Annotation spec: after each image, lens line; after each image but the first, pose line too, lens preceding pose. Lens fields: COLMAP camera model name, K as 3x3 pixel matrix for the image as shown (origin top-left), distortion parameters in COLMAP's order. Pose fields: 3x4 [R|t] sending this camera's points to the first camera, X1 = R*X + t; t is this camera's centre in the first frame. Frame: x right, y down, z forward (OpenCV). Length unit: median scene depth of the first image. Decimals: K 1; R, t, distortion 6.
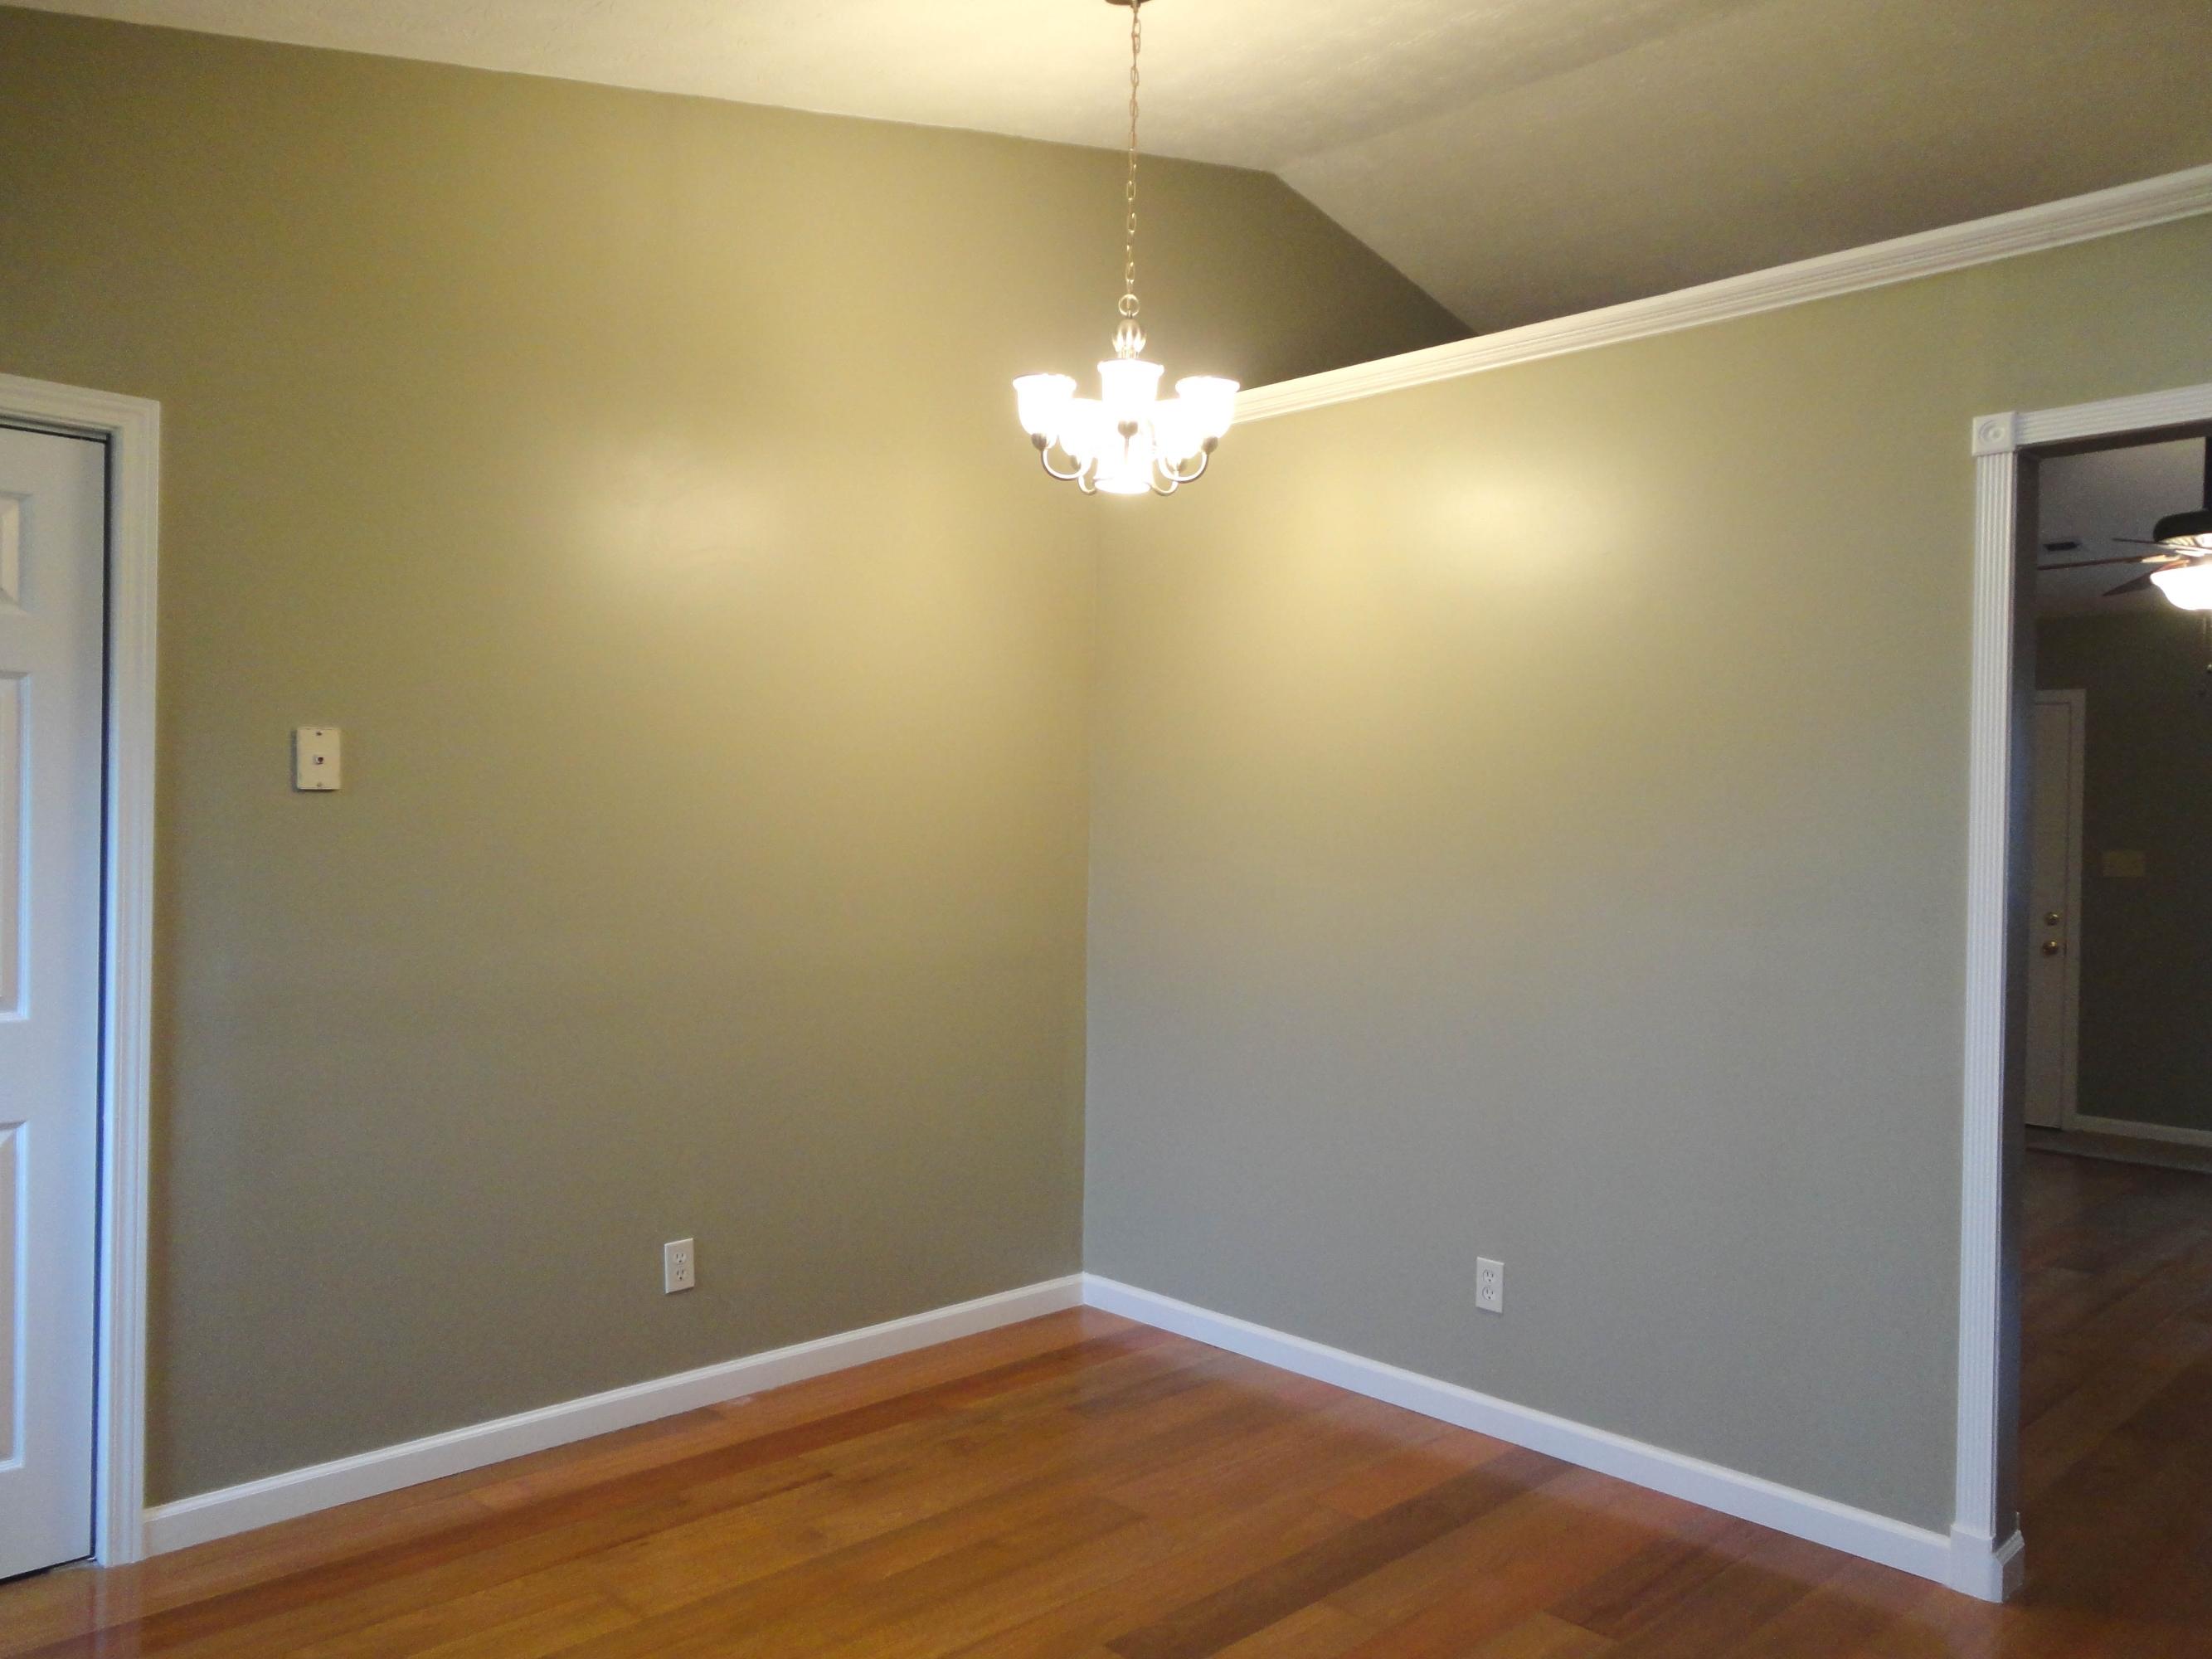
lens RADIAL K [[1591.7, 0, 1106.0], [0, 1591.7, 829.5], [0, 0, 1]] dist [0.001465, 0.000000]
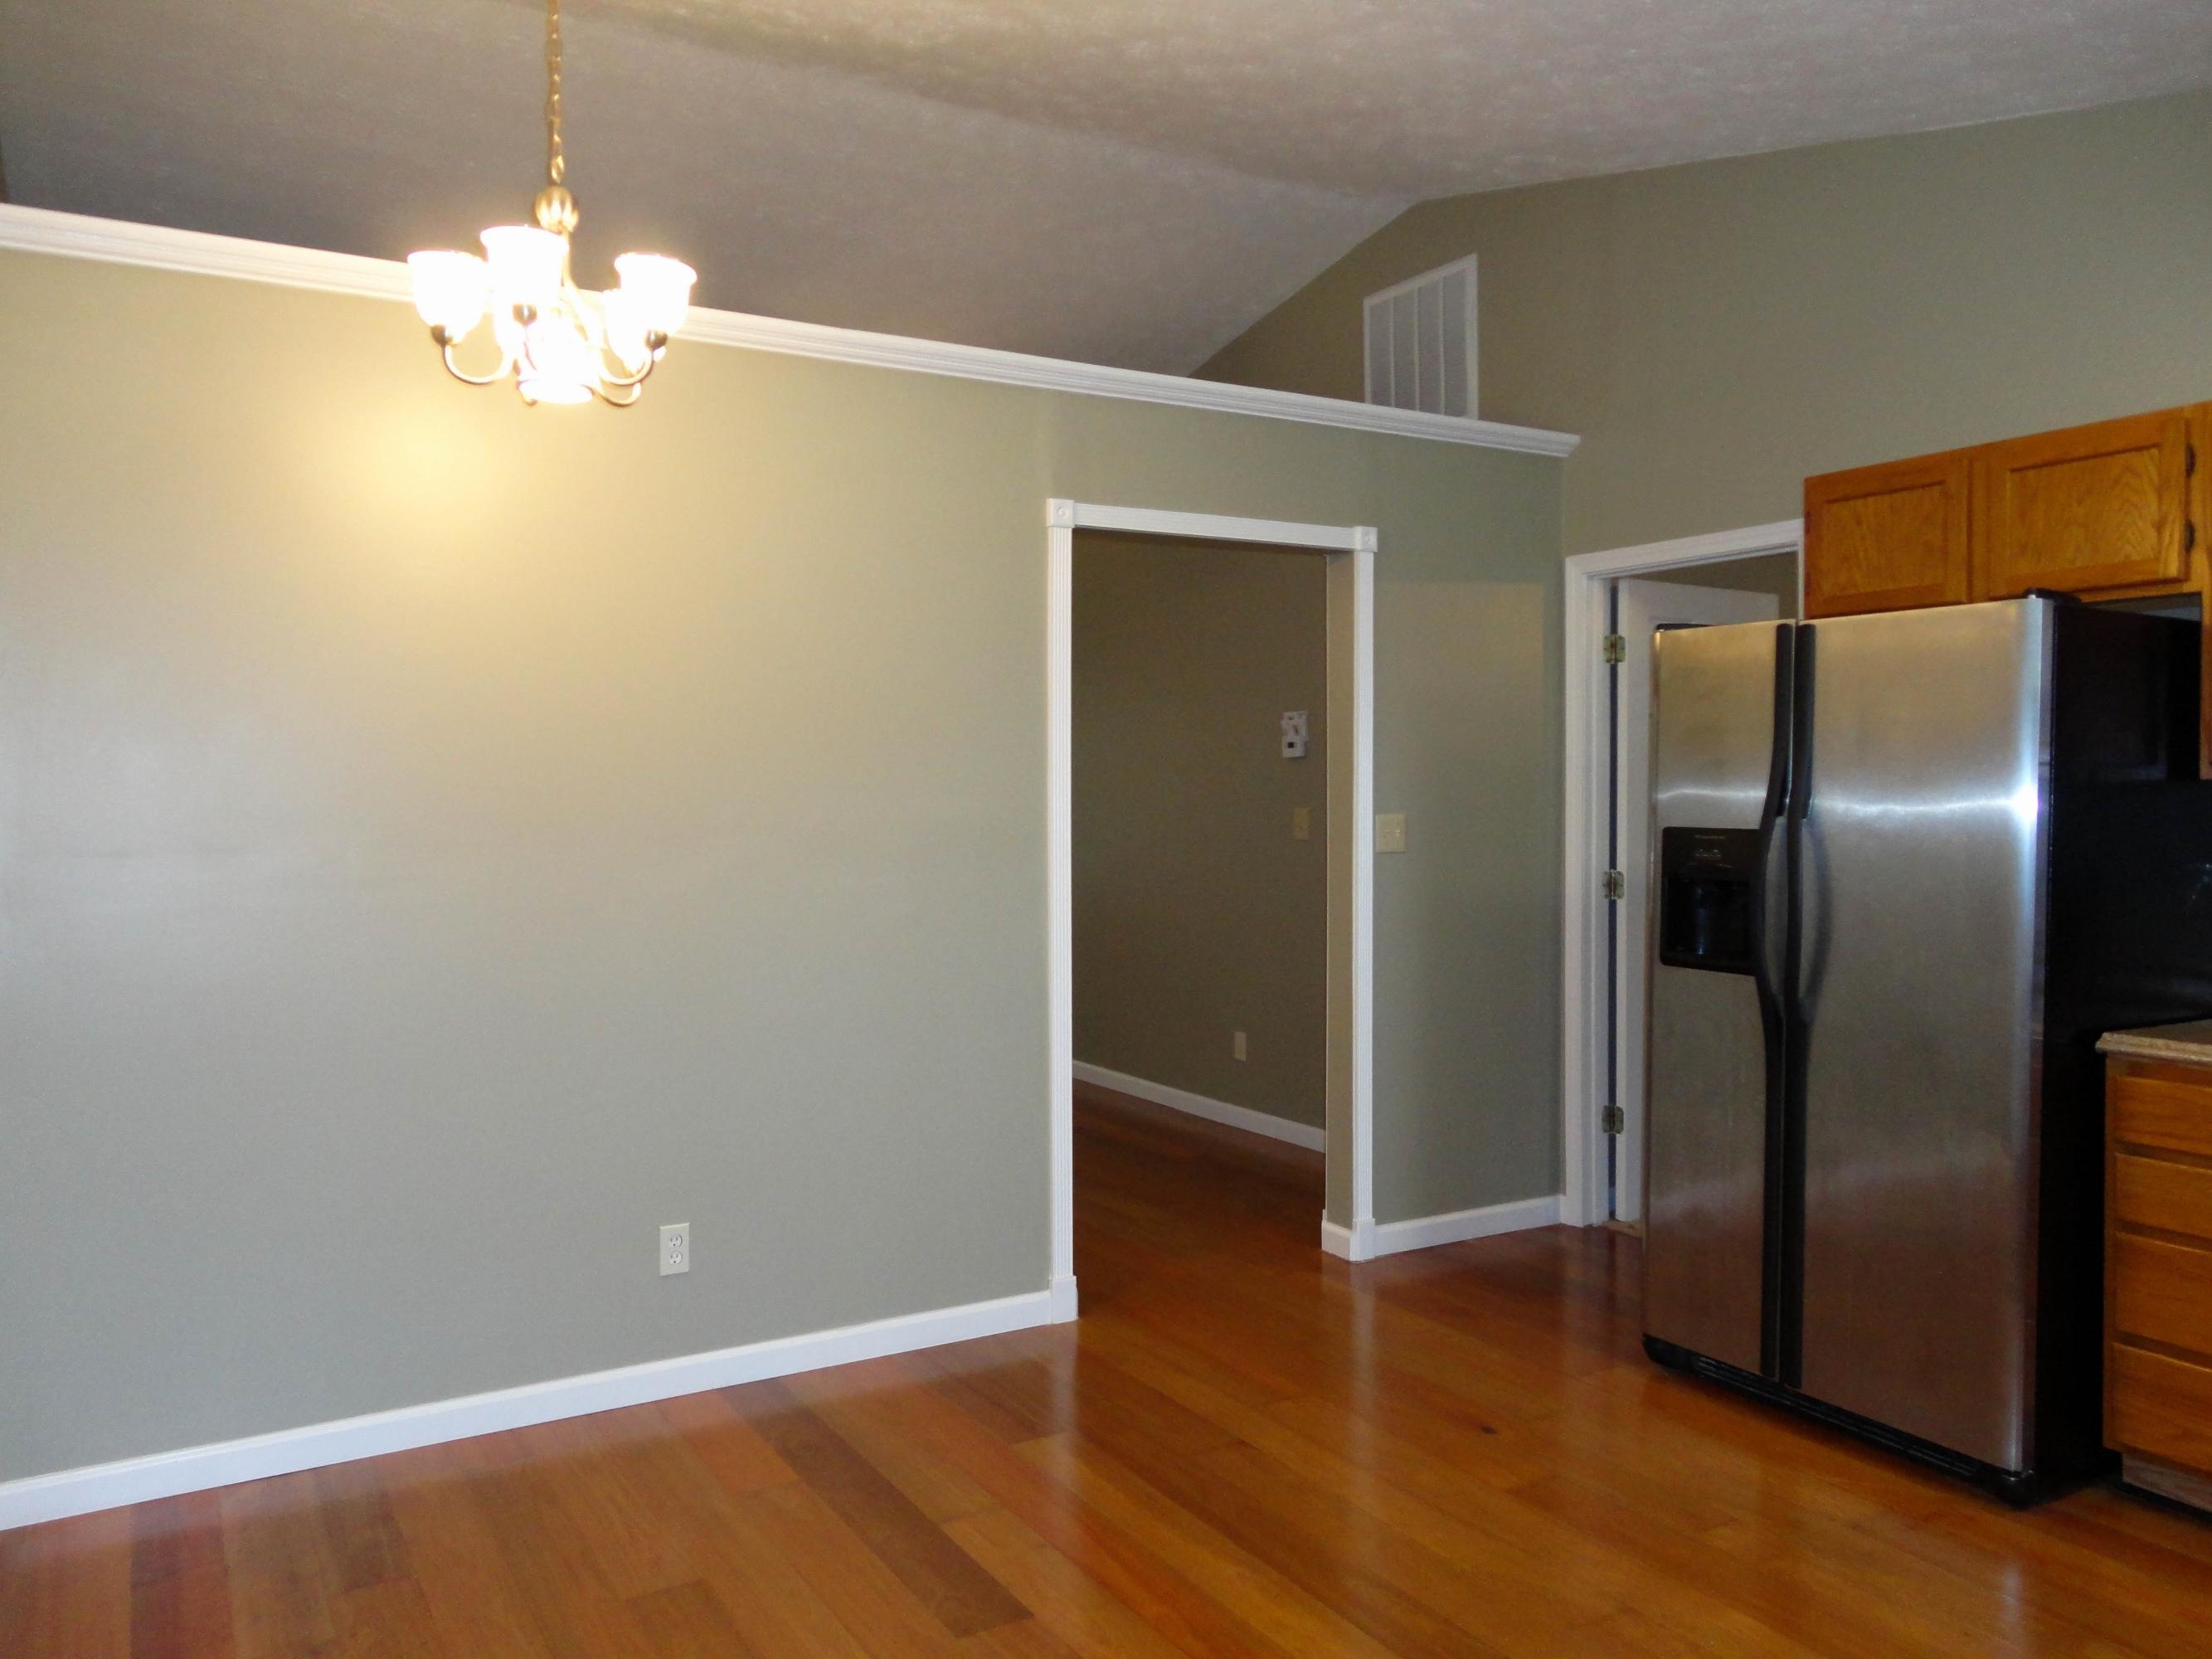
lens RADIAL K [[1658.8, 0, 1032.2], [0, 1658.8, 839.9], [0, 0, 1]] dist [0.041164, -0.001519]
pose [[0.266081, -0.048087, 0.962751, -0.816258], [0.009298, 0.998837, 0.047320, -0.025477], [-0.963906, -0.003640, 0.266218, 0.576001]]
